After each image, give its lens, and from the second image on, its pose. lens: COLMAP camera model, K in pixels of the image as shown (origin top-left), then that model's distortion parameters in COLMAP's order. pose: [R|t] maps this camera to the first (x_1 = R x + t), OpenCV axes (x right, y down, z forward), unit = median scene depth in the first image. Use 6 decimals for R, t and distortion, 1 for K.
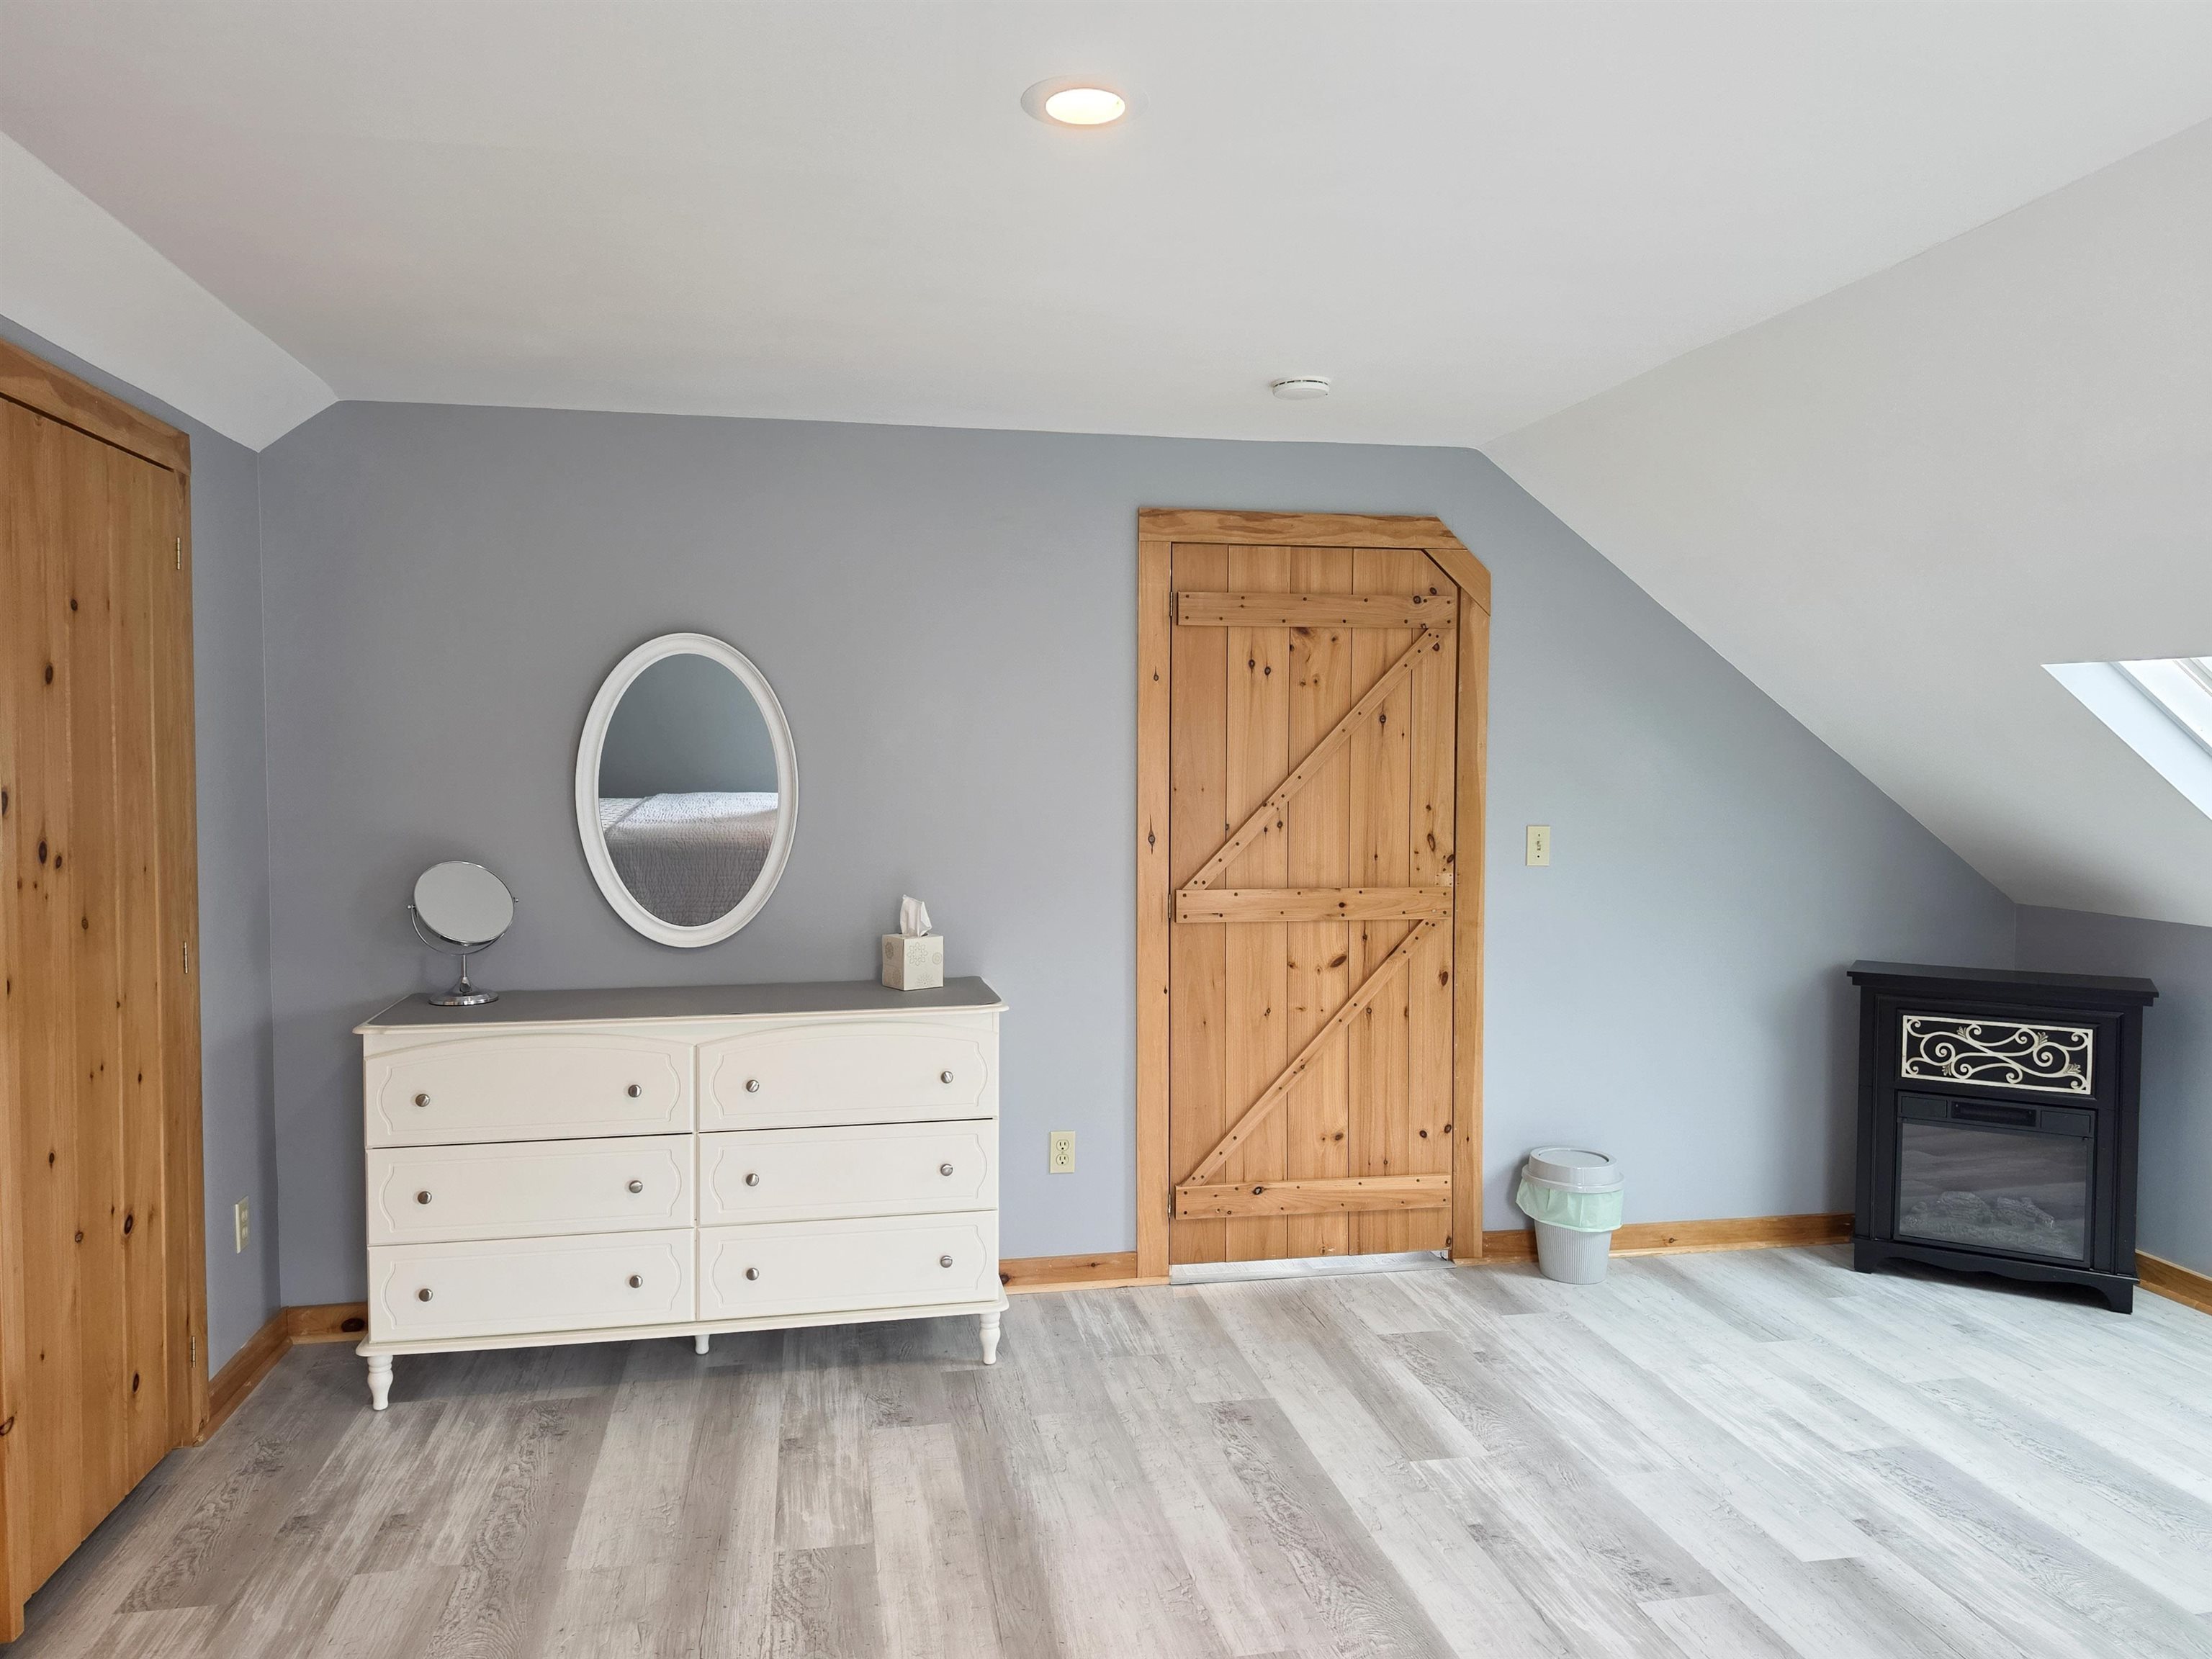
lens RADIAL K [[1466.6, 0, 1106.0], [0, 1466.6, 829.5], [0, 0, 1]] dist [0.106479, -0.170743]
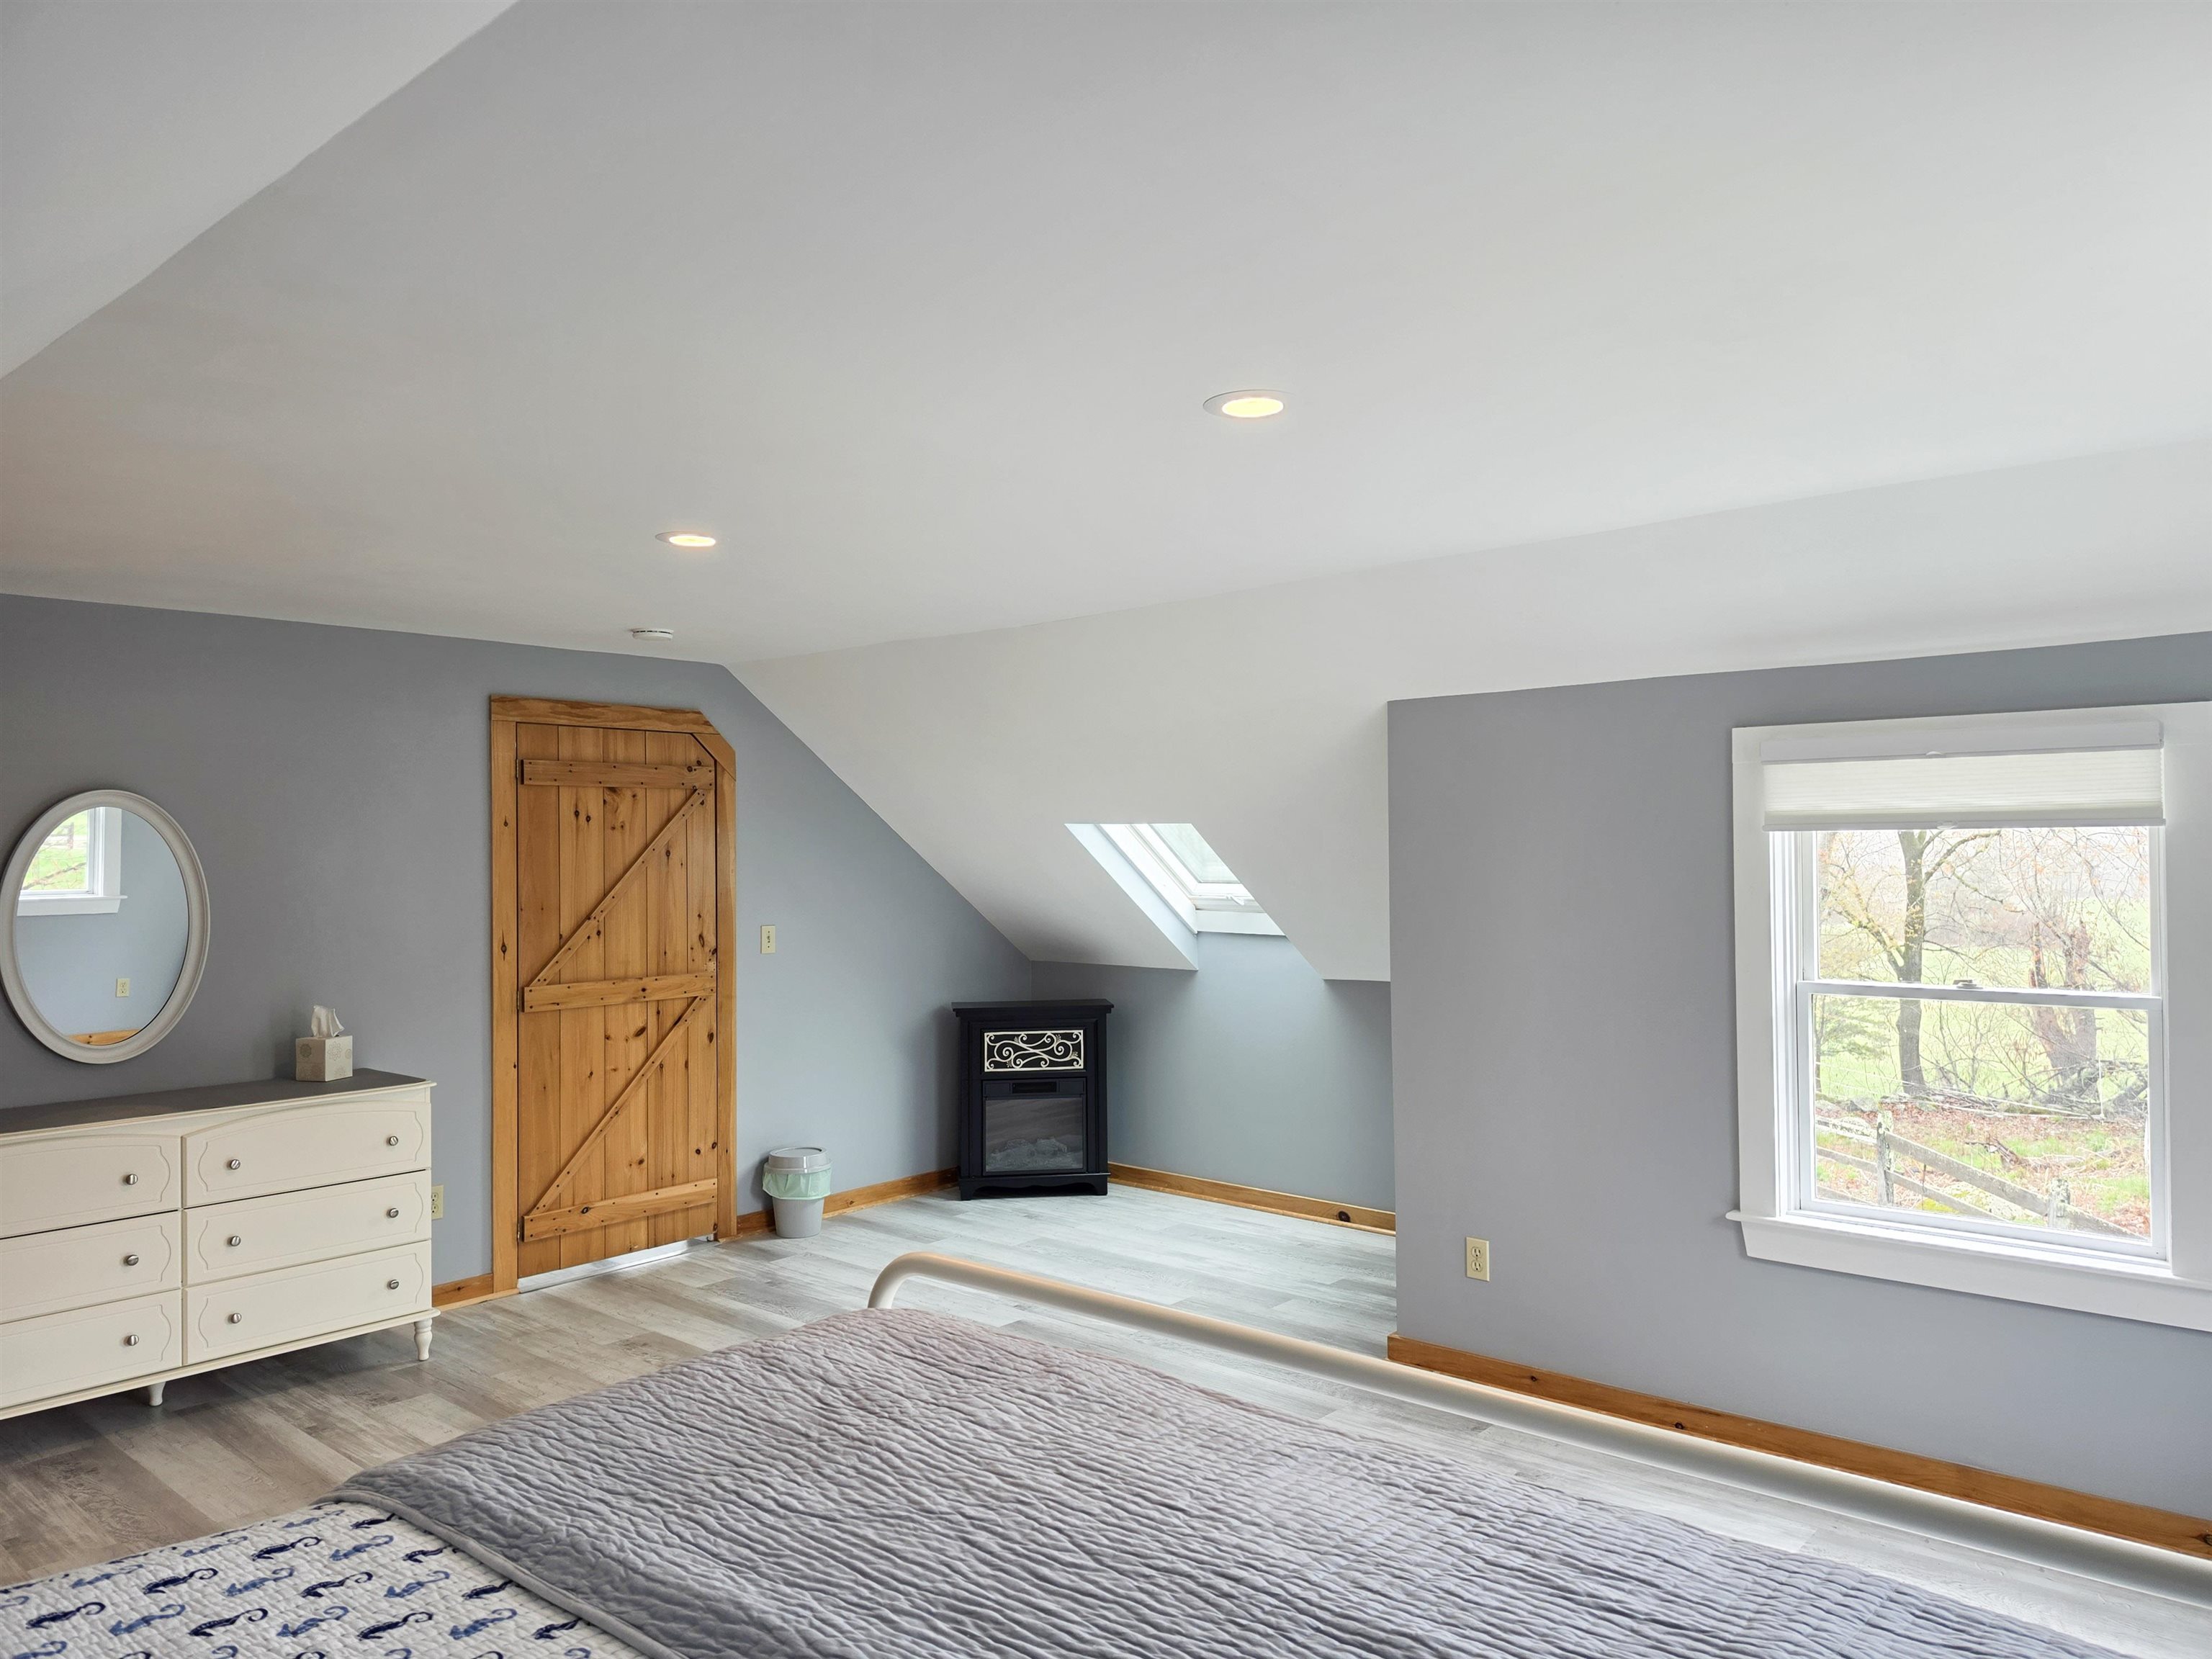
lens RADIAL K [[1499.1, 0, 1106.0], [0, 1499.1, 829.5], [0, 0, 1]] dist [-0.081136, 0.000990]
pose [[0.778644, -0.004647, 0.627449, -0.371722], [0.043139, 0.998003, -0.046142, -0.015013], [-0.625981, 0.062996, 0.777289, -0.350461]]
